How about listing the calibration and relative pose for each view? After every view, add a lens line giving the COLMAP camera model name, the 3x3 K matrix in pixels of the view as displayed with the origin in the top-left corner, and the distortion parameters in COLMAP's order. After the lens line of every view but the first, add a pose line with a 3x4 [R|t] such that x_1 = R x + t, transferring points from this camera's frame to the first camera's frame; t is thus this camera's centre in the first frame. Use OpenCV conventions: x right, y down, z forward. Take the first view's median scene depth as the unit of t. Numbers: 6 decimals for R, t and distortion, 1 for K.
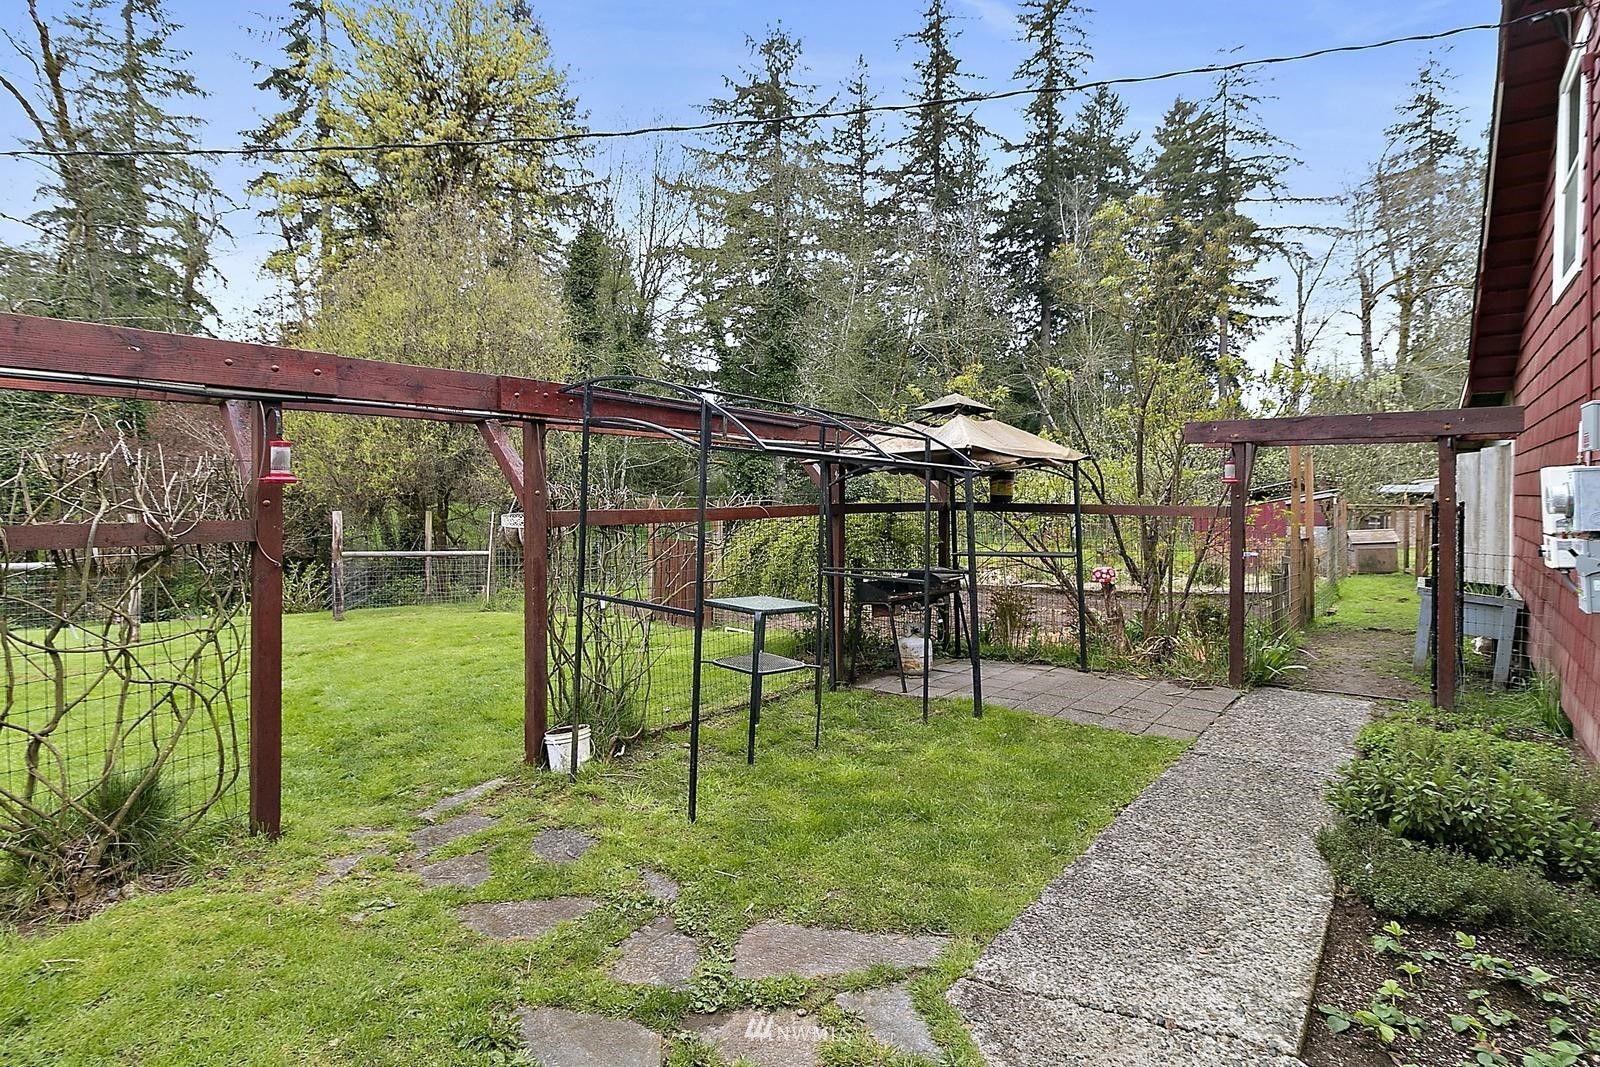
lens RADIAL K [[750.1, 0, 798.7], [0, 750.1, 508.8], [0, 0, 1]] dist [0.004142, 0.000320]
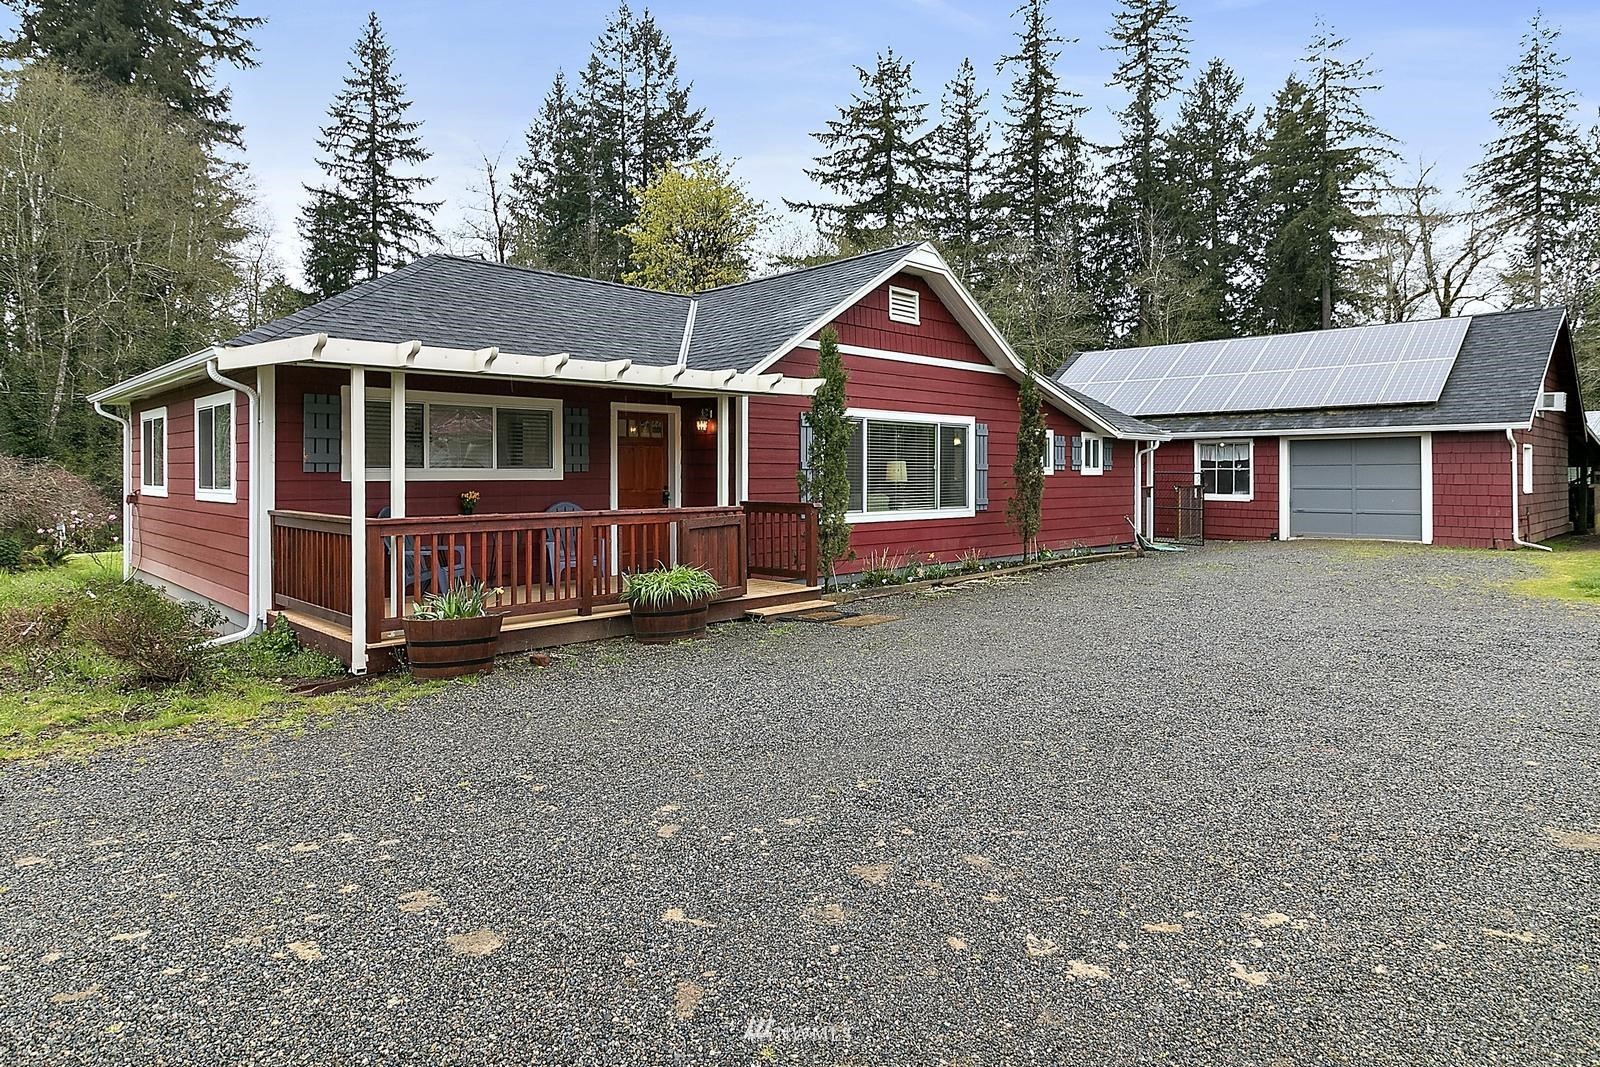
lens RADIAL K [[923.6, 0, 773.6], [0, 923.6, 478.8], [0, 0, 1]] dist [-0.000976, -0.004675]
pose [[0.990701, -0.004876, -0.135967, -0.012989], [0.002769, 0.999873, -0.015678, 0.003865], [0.136026, 0.015155, 0.990589, -0.353036]]
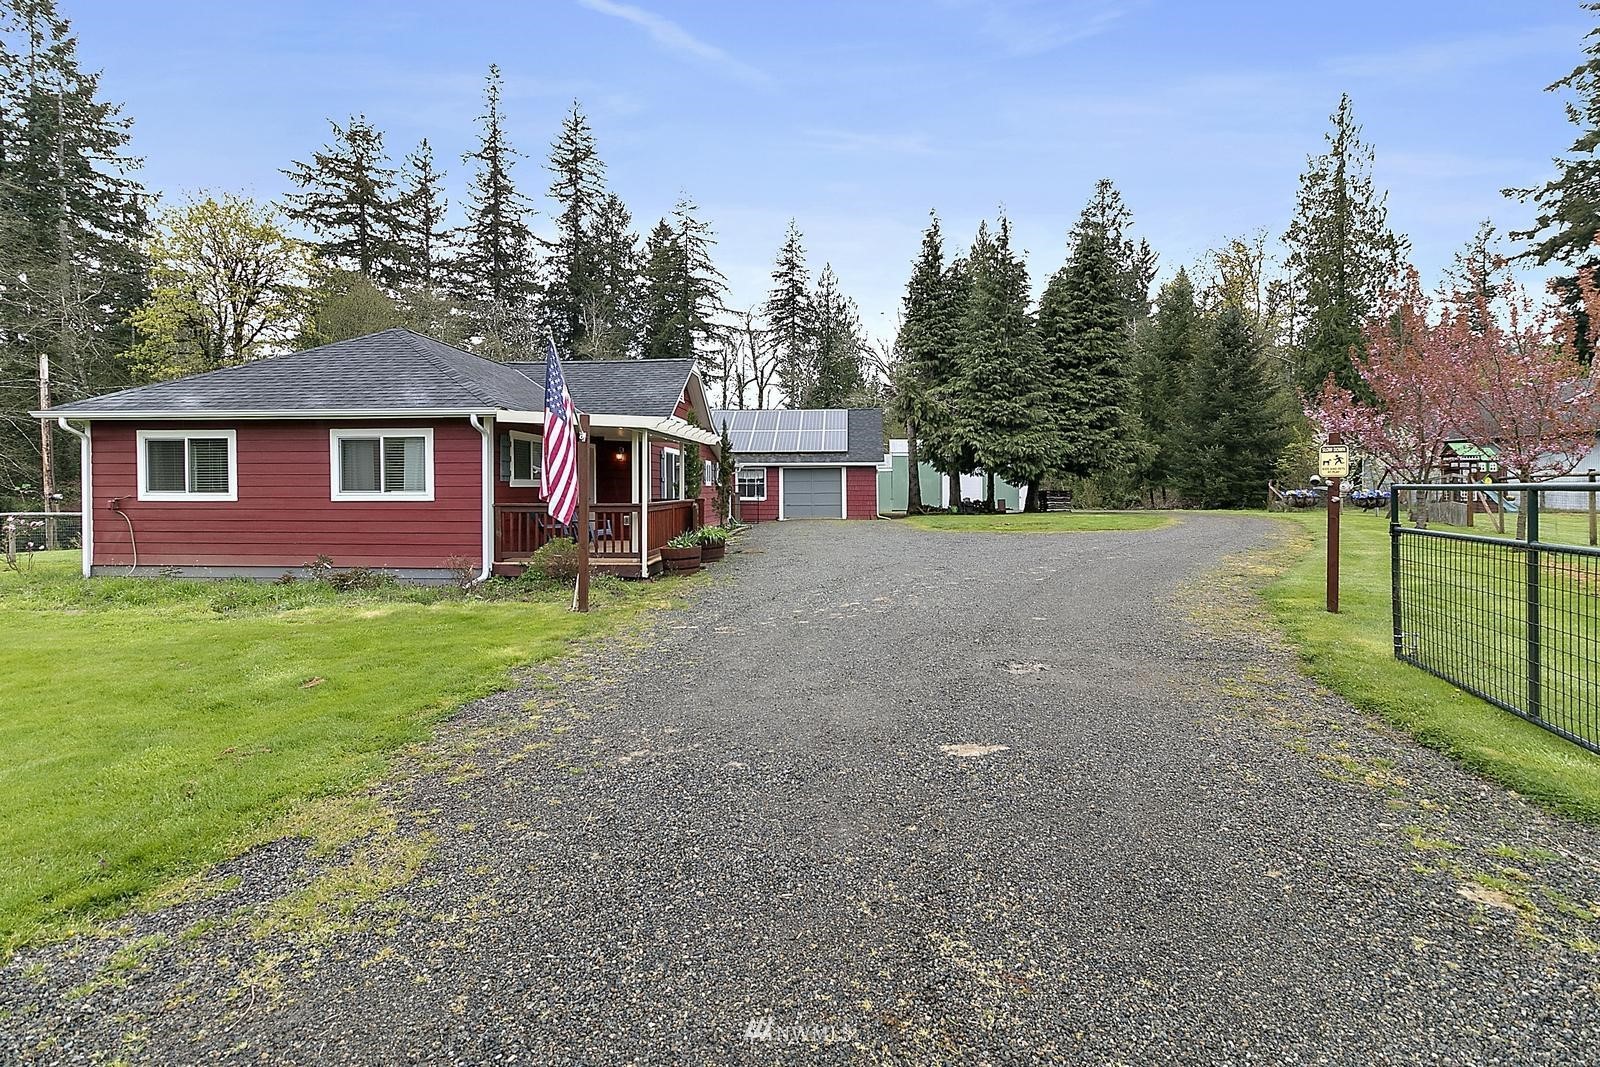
lens RADIAL K [[750.1, 0, 796.3], [0, 750.1, 492.7], [0, 0, 1]] dist [0.004142, 0.000320]
pose [[0.824341, -0.011380, 0.565979, -0.139636], [0.019887, 0.999763, -0.008863, 0.006416], [-0.565744, 0.018562, 0.824372, -0.419282]]
